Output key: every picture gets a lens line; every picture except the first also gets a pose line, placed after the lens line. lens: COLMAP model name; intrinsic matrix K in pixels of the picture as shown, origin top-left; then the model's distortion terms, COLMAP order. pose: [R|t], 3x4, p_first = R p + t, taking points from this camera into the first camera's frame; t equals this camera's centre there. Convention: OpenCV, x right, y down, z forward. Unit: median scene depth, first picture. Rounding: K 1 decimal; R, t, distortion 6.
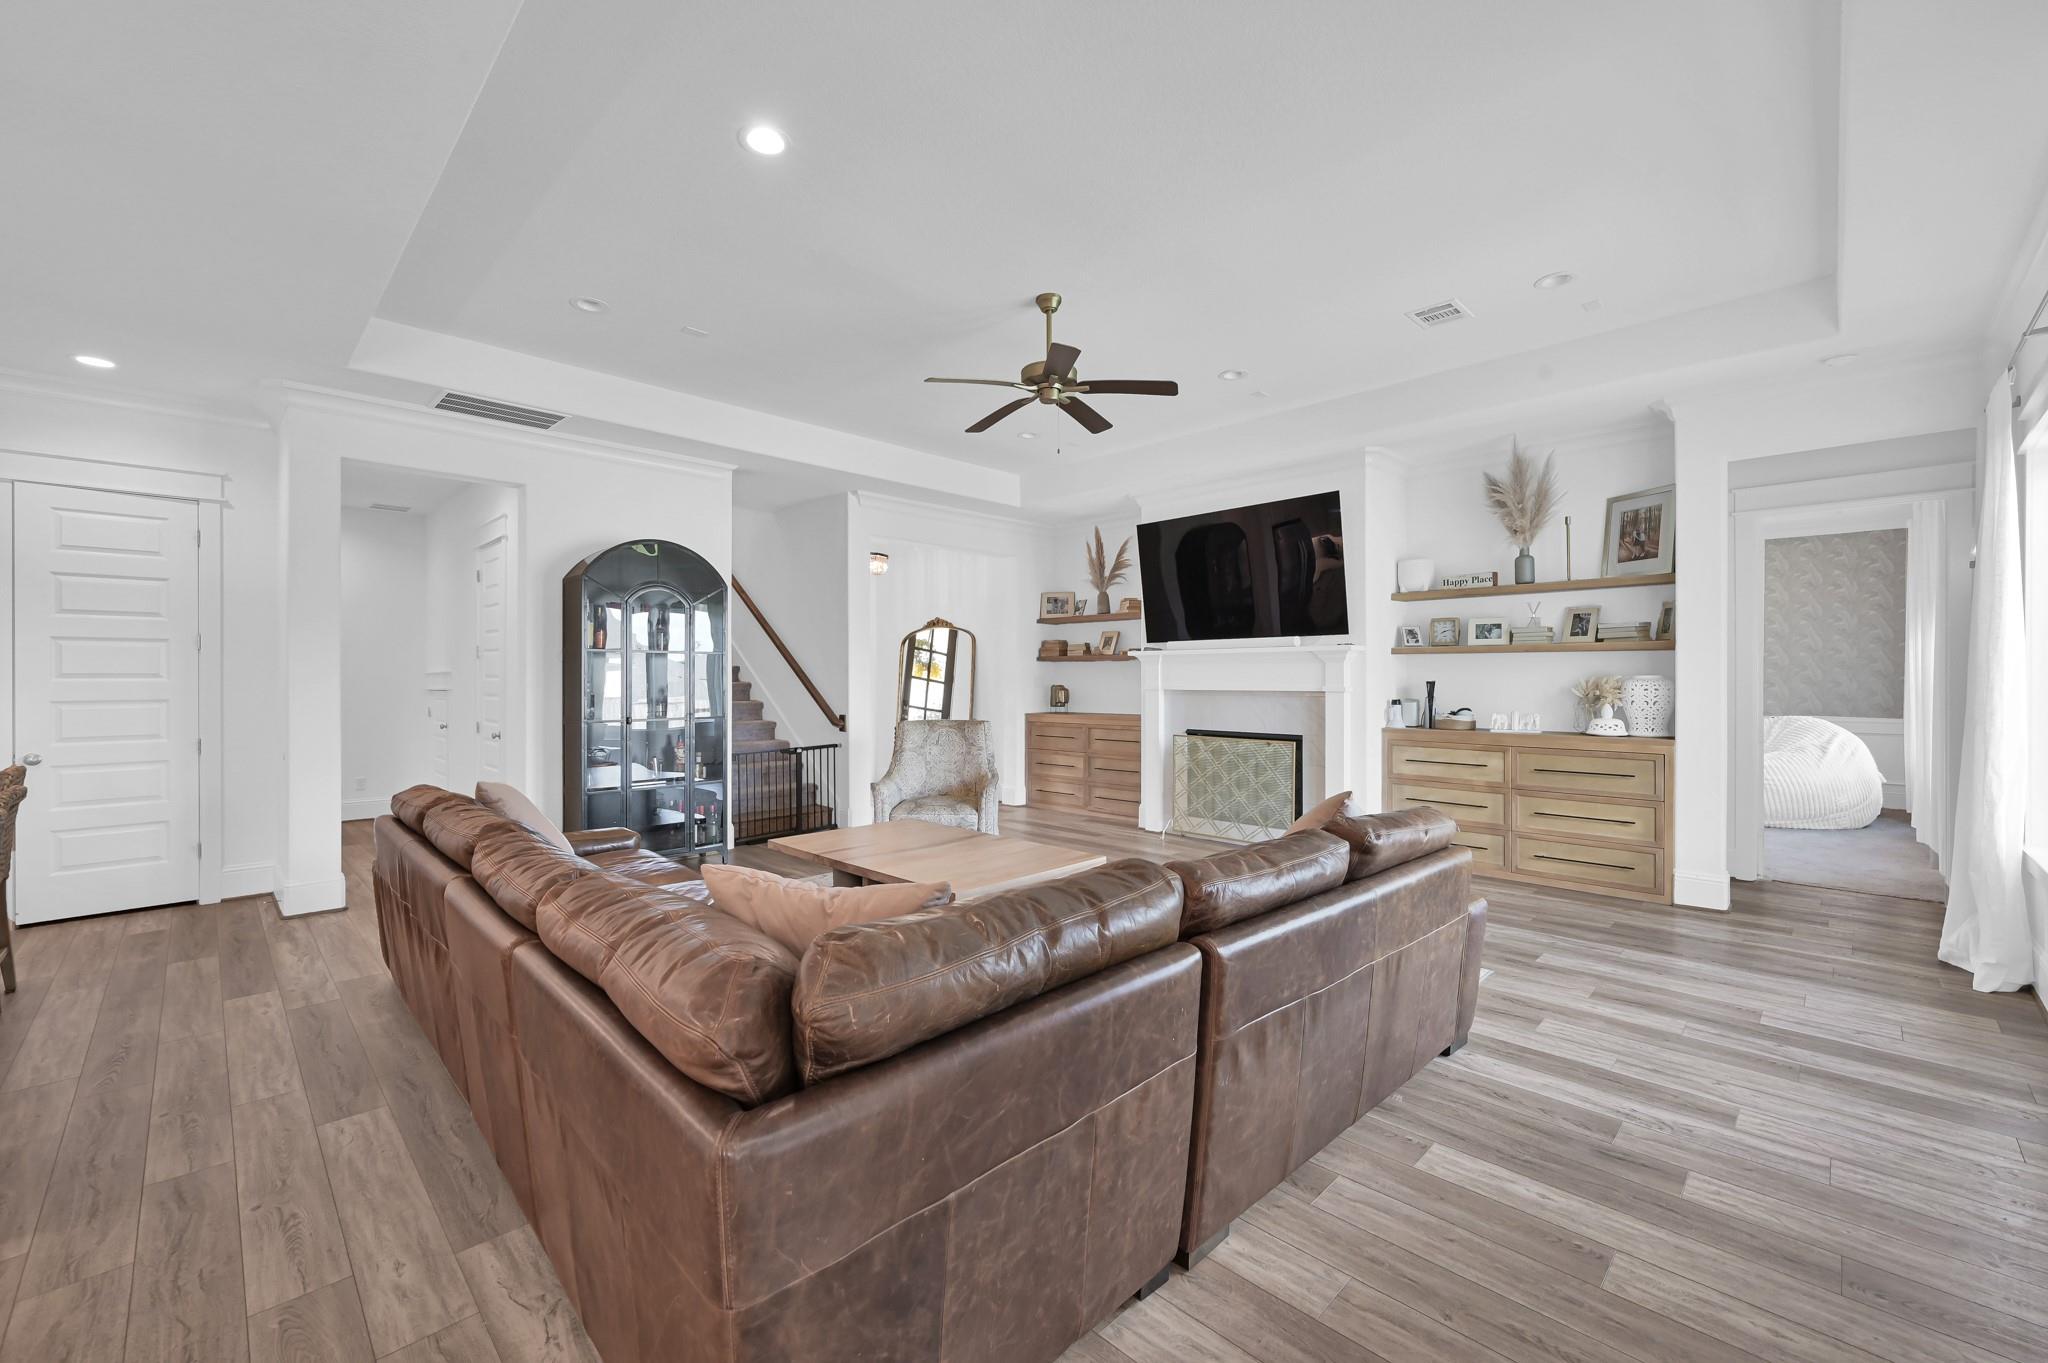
lens RADIAL K [[827.7, 0, 1020.3], [0, 827.7, 680.1], [0, 0, 1]] dist [0.001263, 0.000306]
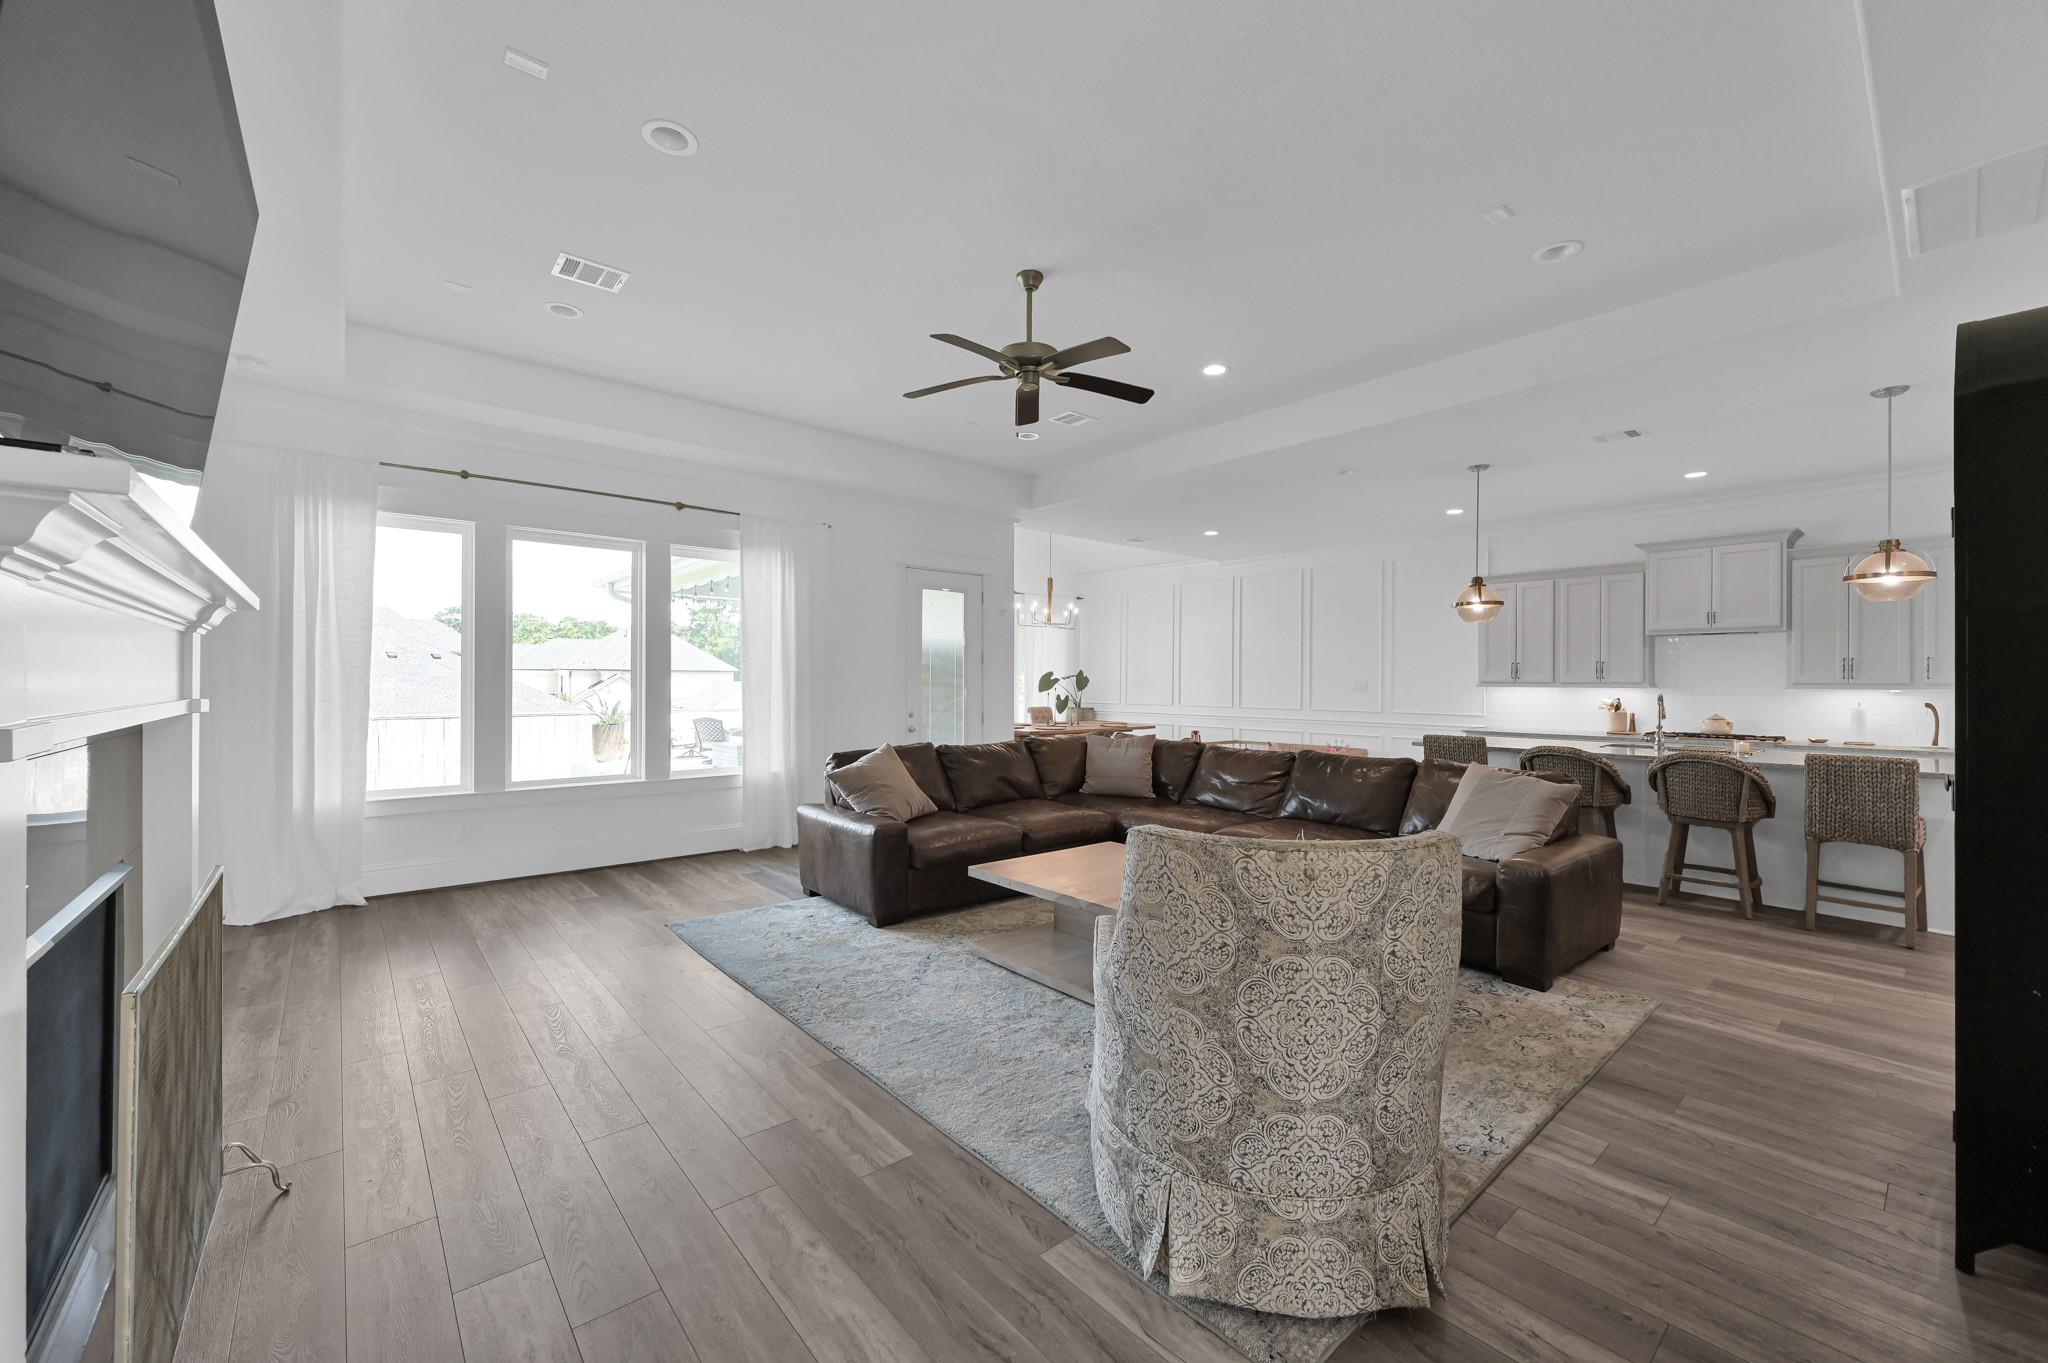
lens RADIAL K [[807.5, 0, 1018.5], [0, 807.5, 677.9], [0, 0, 1]] dist [0.000385, 0.000420]
pose [[-0.996957, -0.004255, 0.077843, -0.019214], [-0.004412, 0.999989, -0.001837, -0.003038], [-0.077834, -0.002175, -0.996964, 1.437993]]
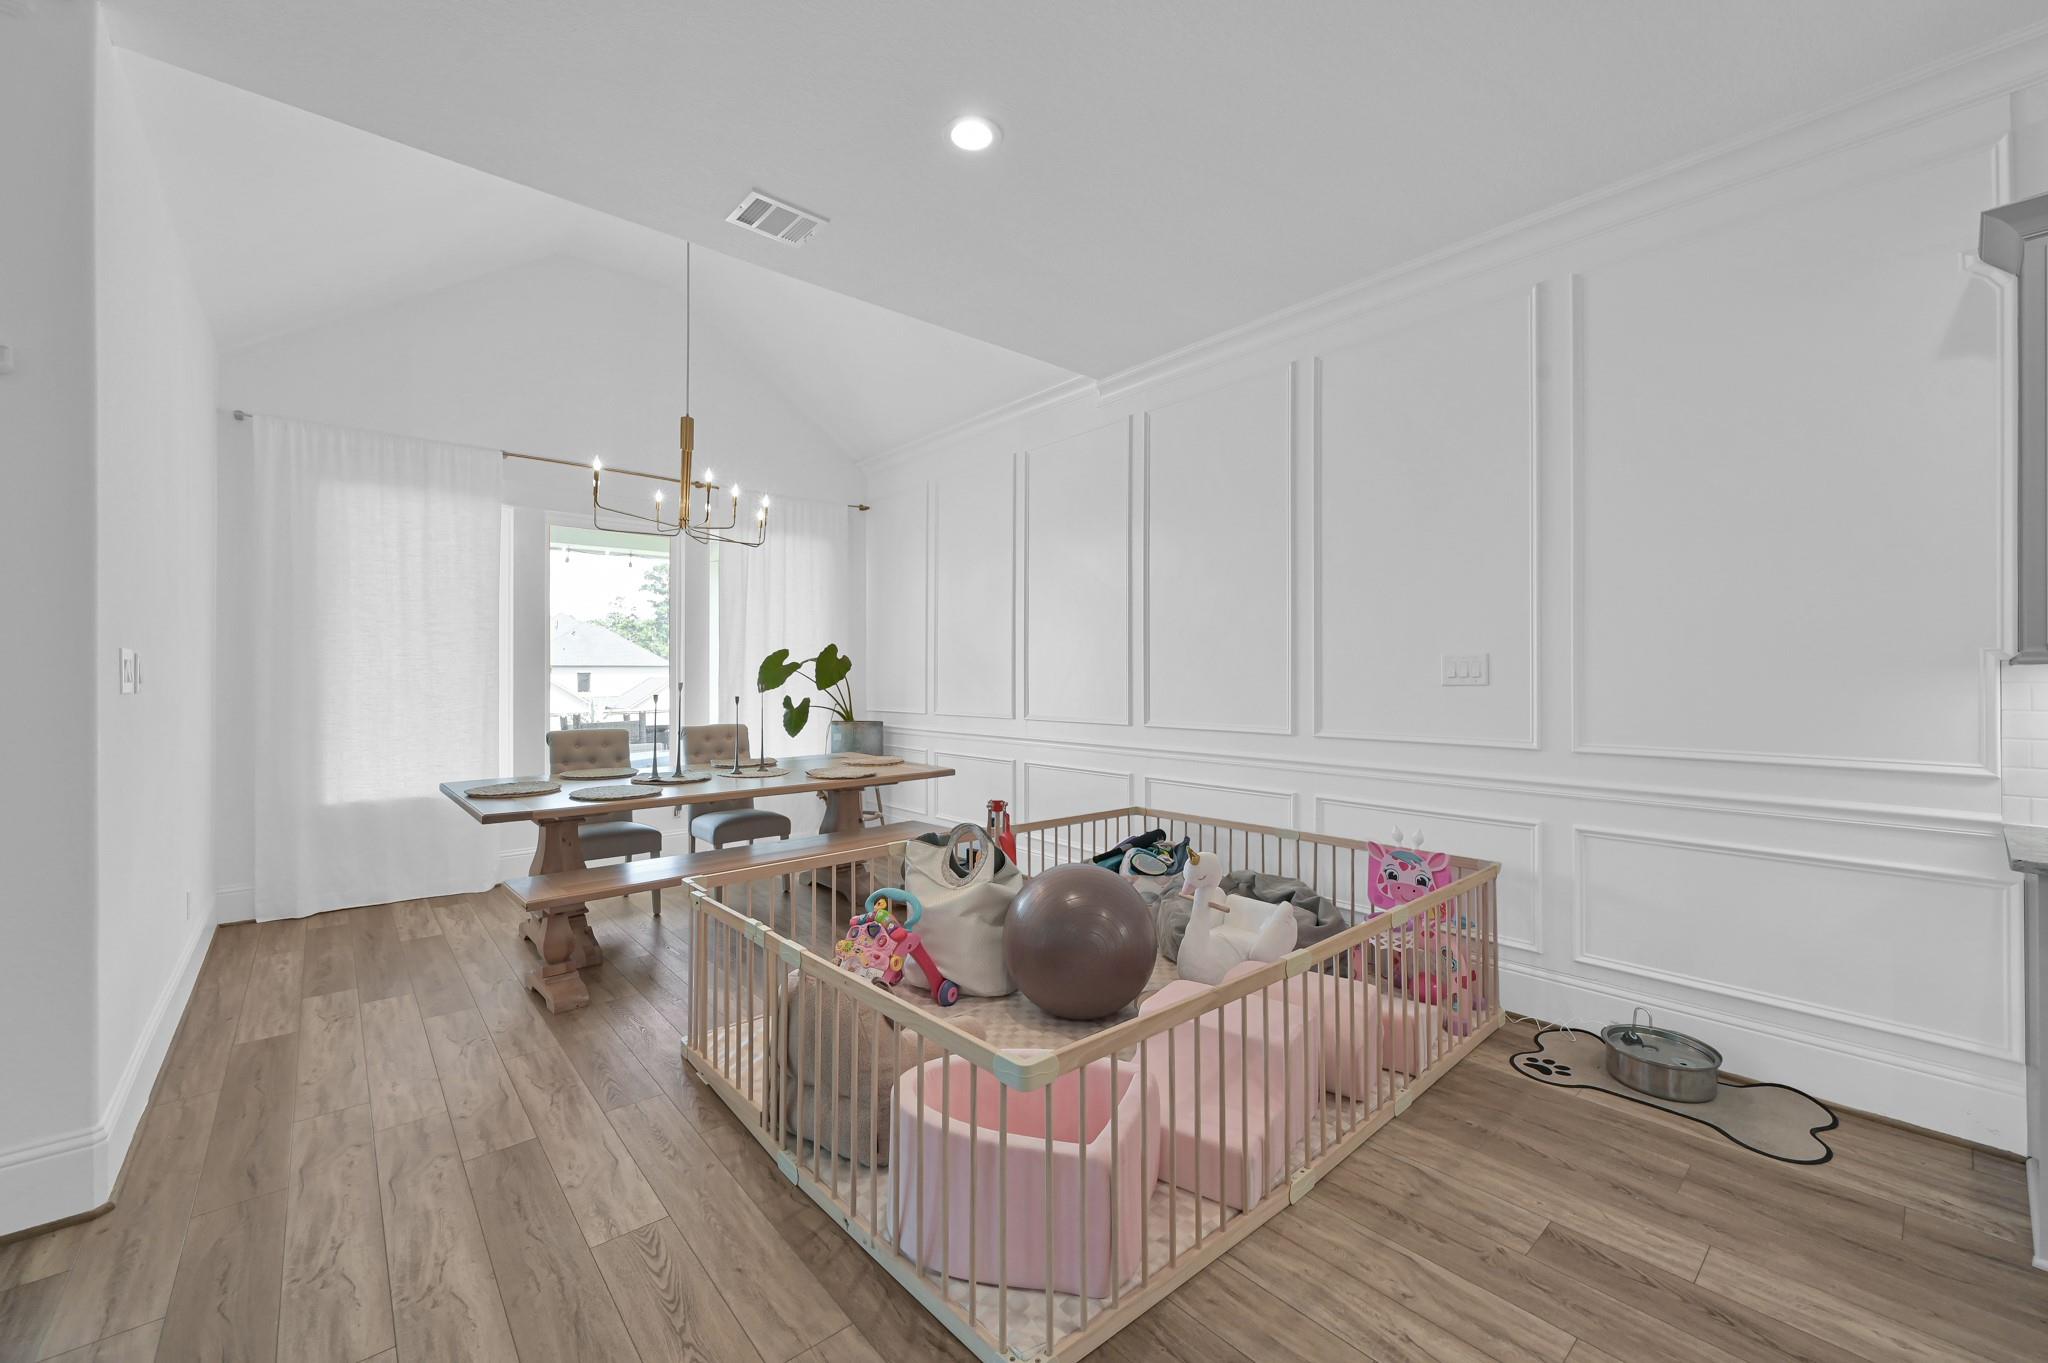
lens RADIAL K [[807.5, 0, 1018.5], [0, 807.5, 677.9], [0, 0, 1]] dist [0.000385, 0.000420]
pose [[-0.997422, 0.005299, 0.071569, -0.327400], [0.005800, 0.999960, 0.006805, 0.007206], [-0.071530, 0.007202, -0.997412, 0.284897]]
